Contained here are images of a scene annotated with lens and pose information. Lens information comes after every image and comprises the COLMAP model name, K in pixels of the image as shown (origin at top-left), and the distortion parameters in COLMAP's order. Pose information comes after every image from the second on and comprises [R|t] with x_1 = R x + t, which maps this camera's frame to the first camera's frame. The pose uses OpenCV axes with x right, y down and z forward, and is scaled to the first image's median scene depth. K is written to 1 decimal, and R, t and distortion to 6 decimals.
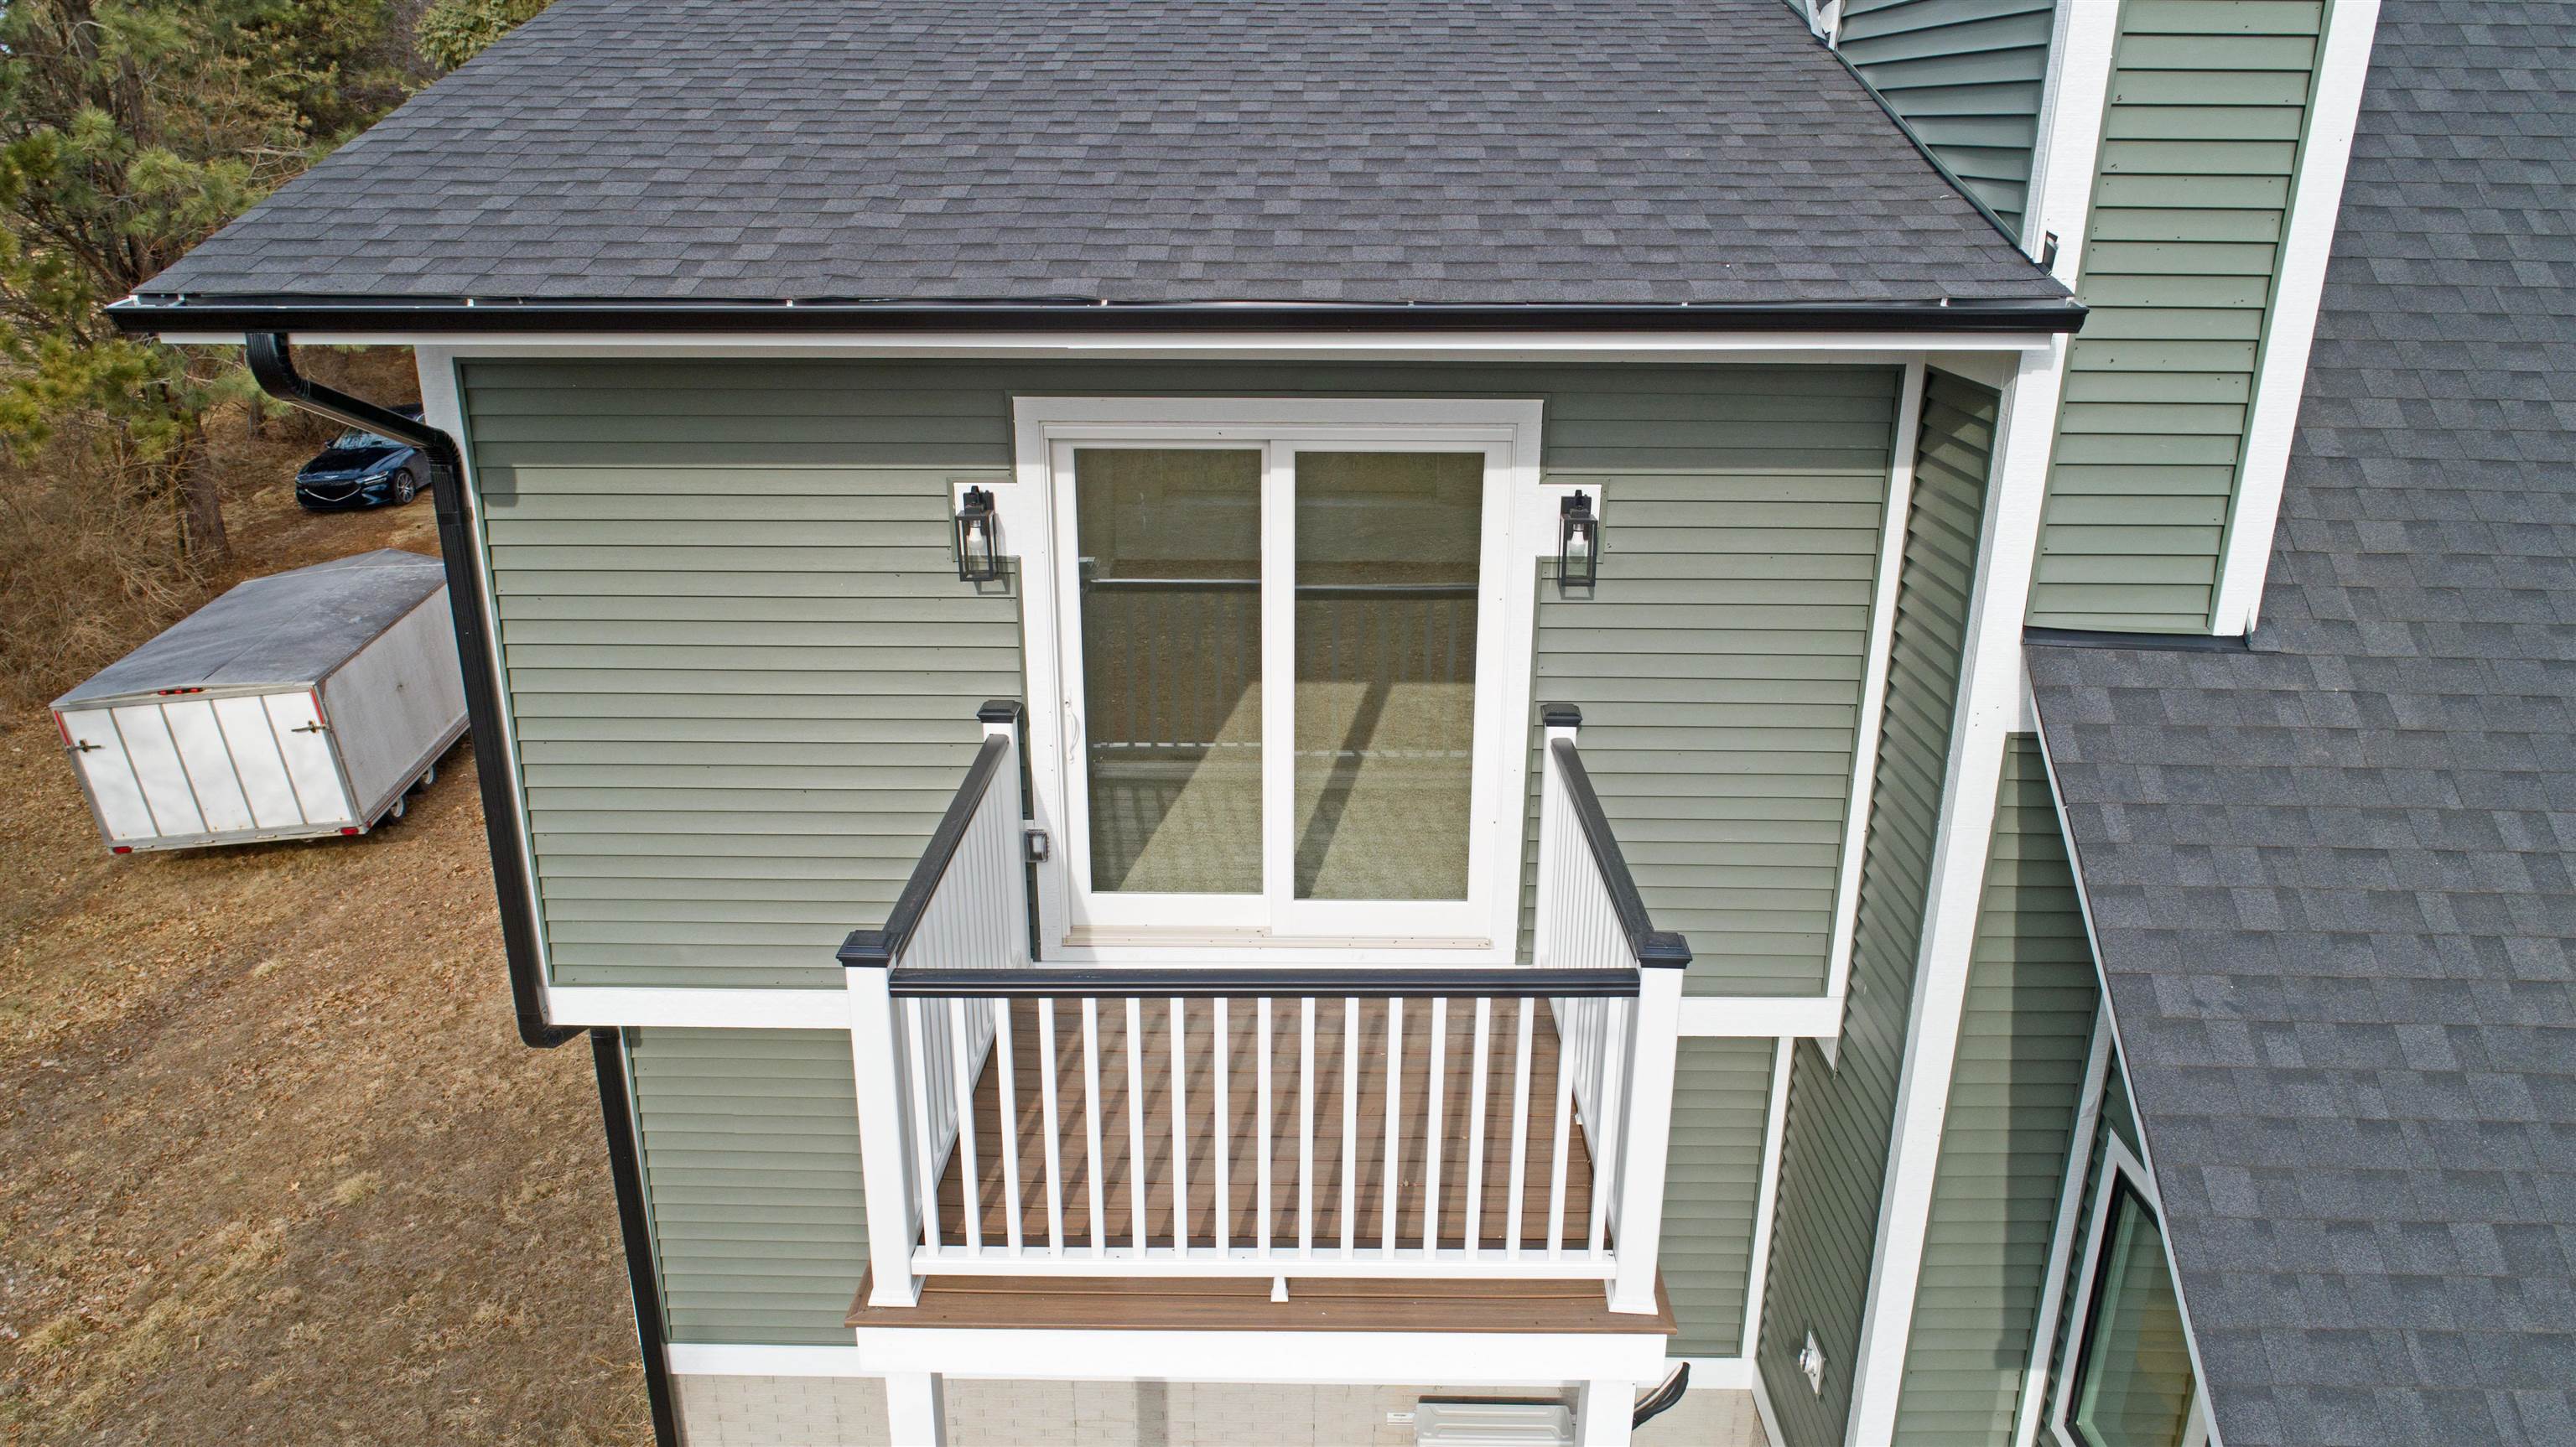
lens RADIAL K [[1719.9, 0, 1284.8], [0, 1719.9, 710.3], [0, 0, 1]] dist [-0.000331, -0.002178]
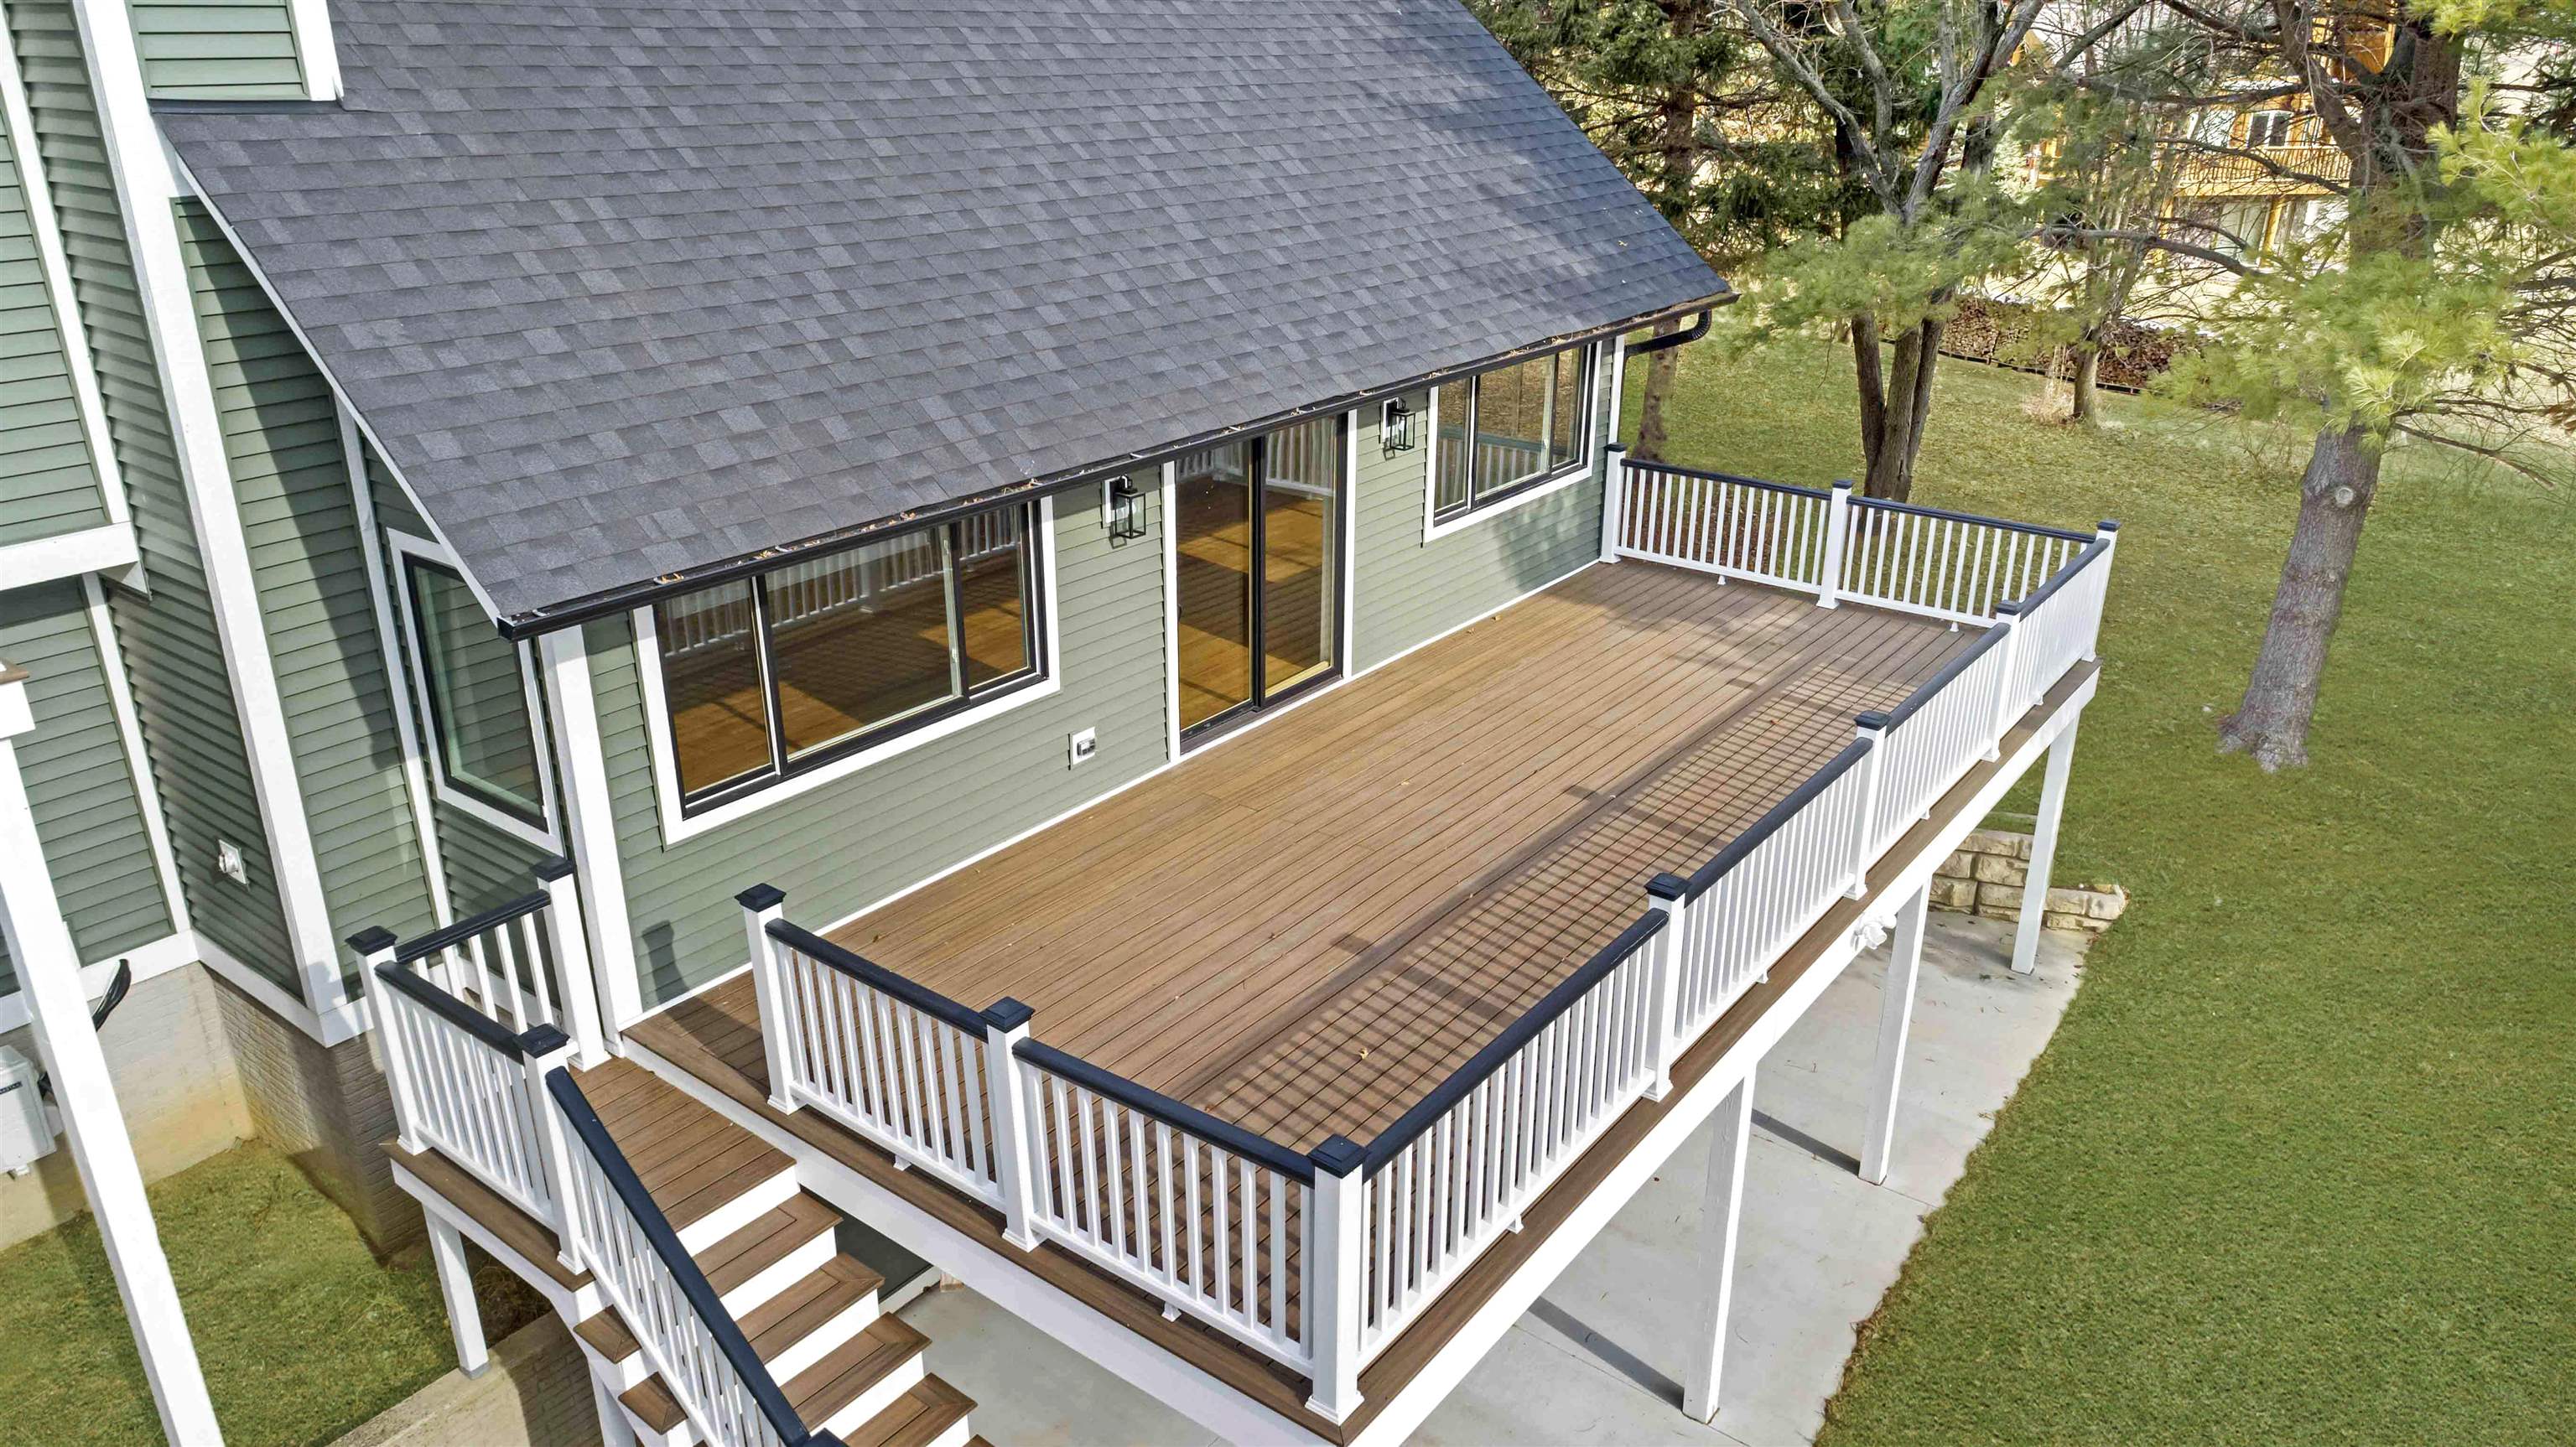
lens RADIAL K [[1719.9, 0, 1284.8], [0, 1719.9, 710.3], [0, 0, 1]] dist [-0.000331, -0.002178]
pose [[0.589741, -0.307400, 0.746800, -0.118754], [0.264727, 0.947215, 0.180842, 0.341053], [-0.762971, 0.091048, 0.639989, -0.310645]]
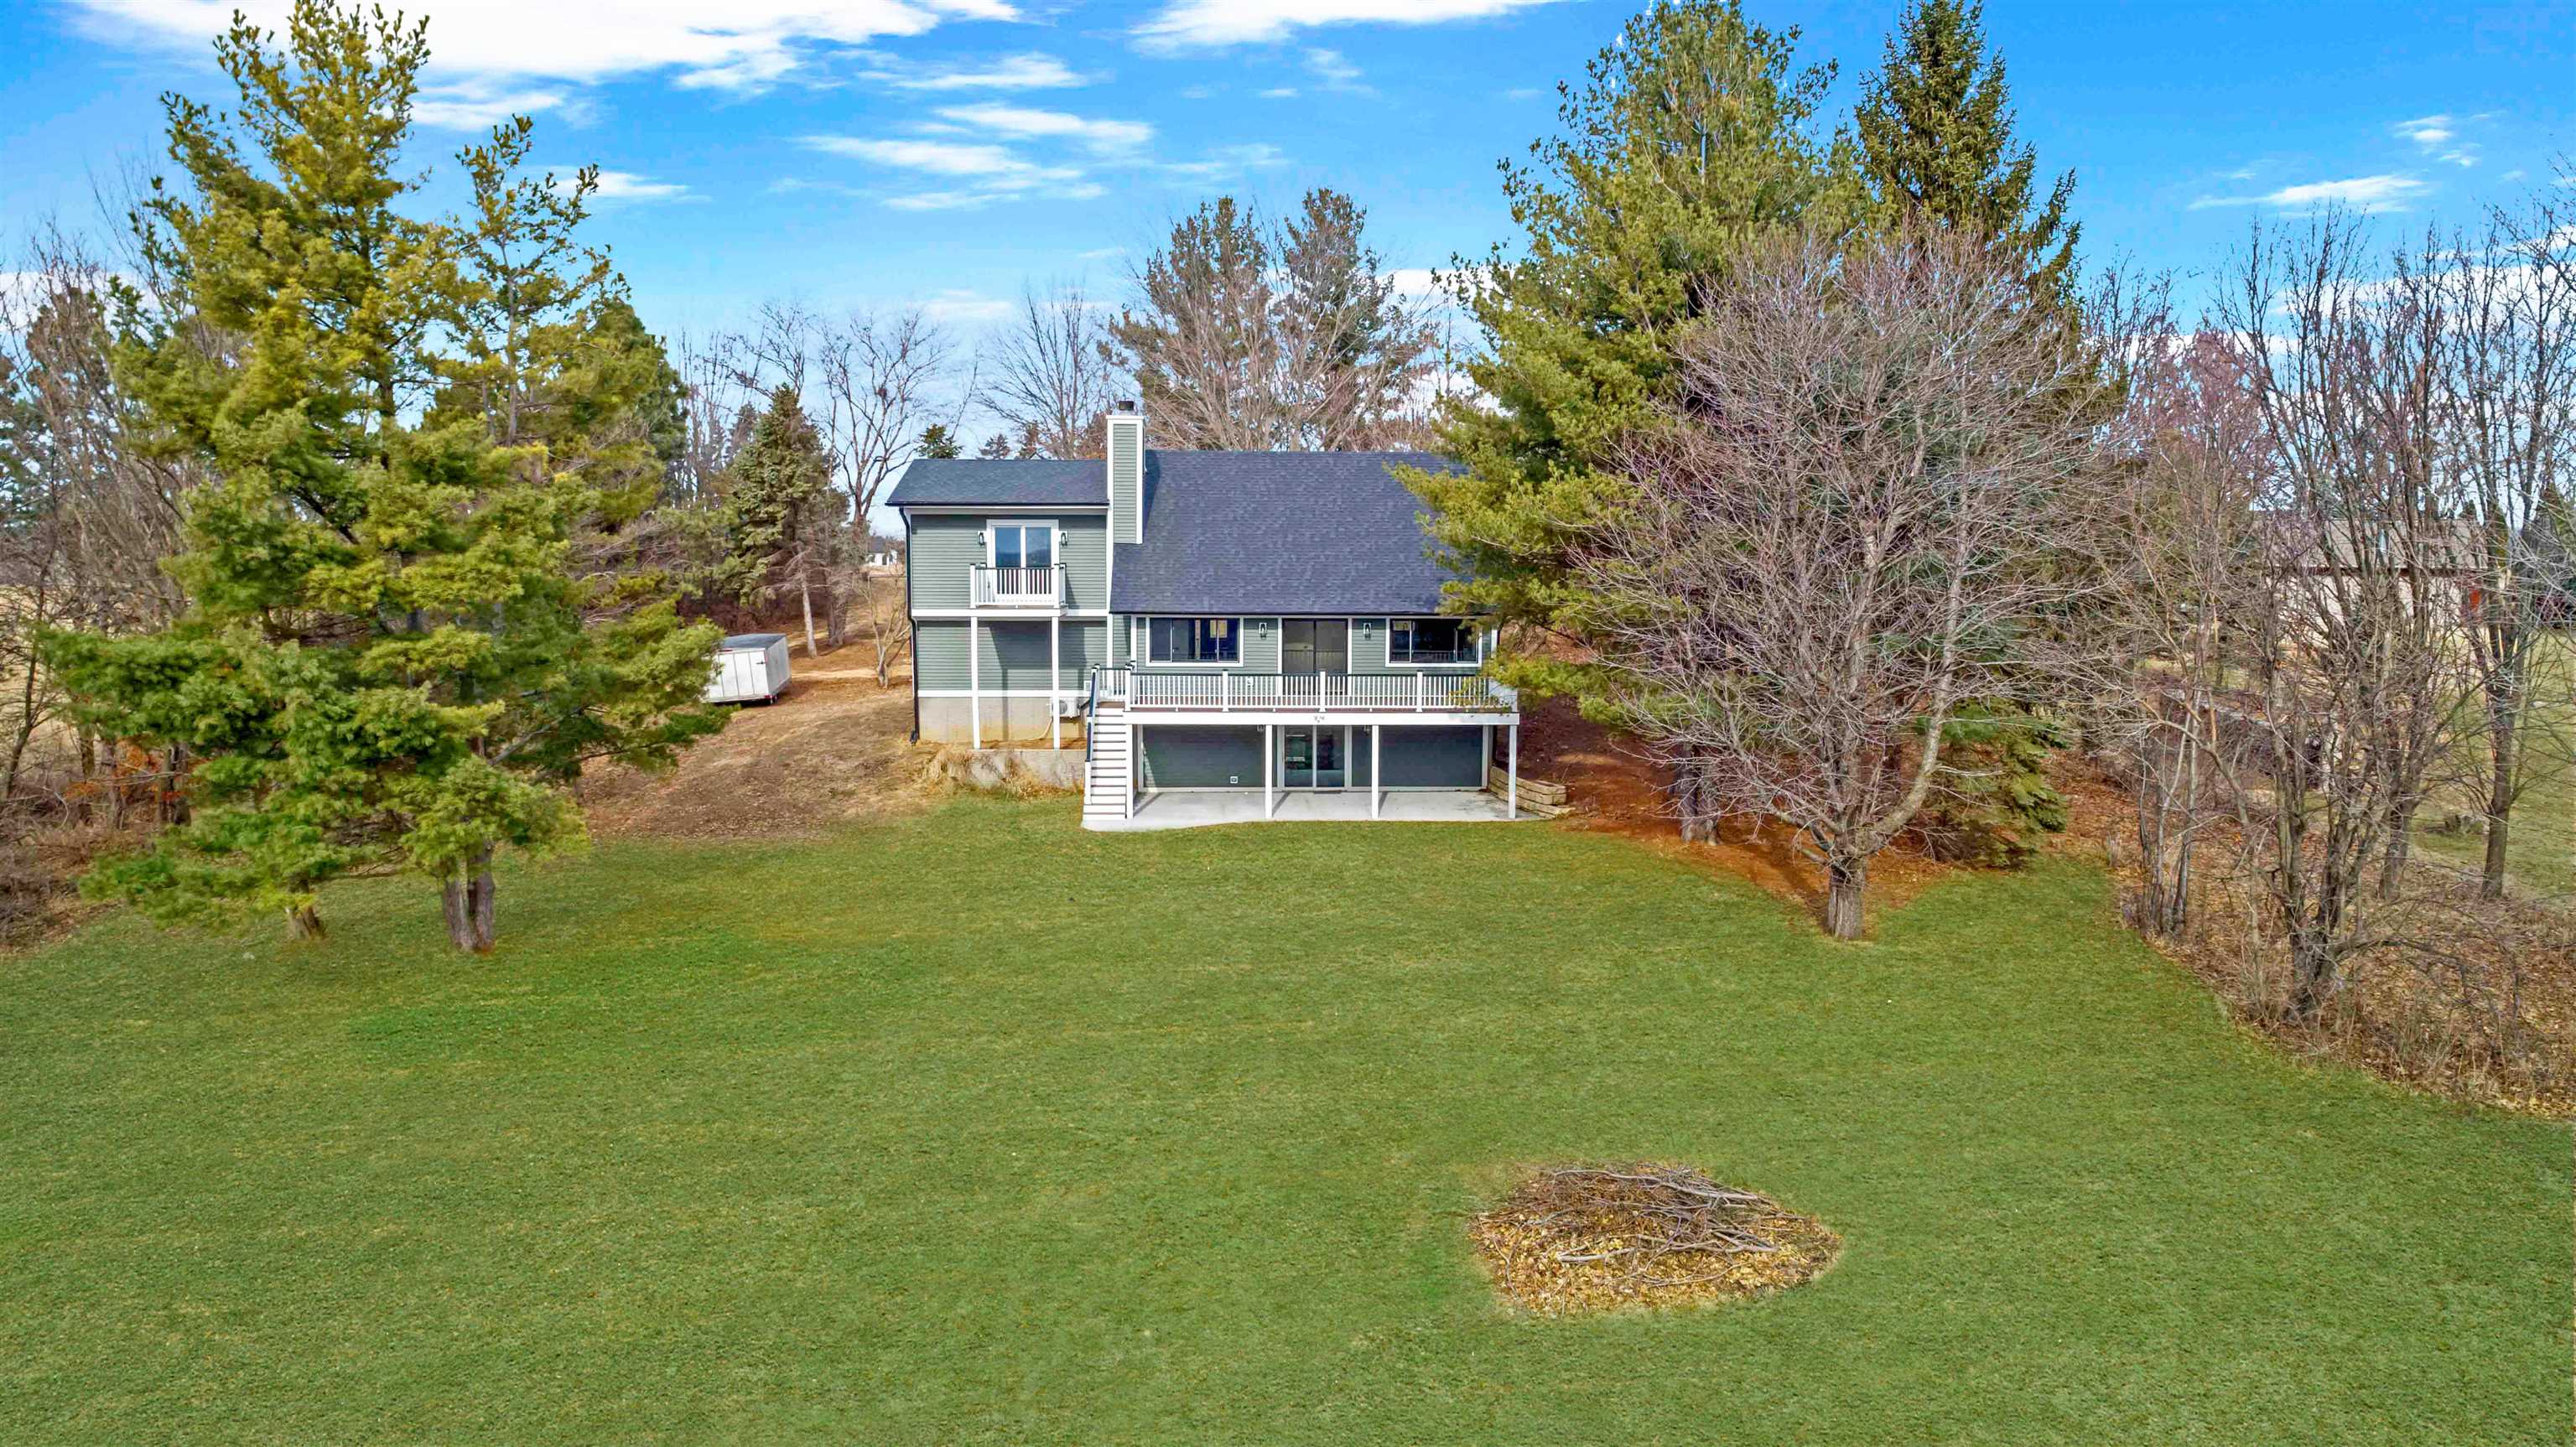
lens RADIAL K [[1719.9, 0, 1284.8], [0, 1719.9, 710.3], [0, 0, 1]] dist [-0.000331, -0.002178]
pose [[0.998127, -0.016315, 0.058964, 0.745756], [0.028341, 0.977439, -0.209310, 2.440074], [-0.054219, 0.210589, 0.976070, -6.786680]]
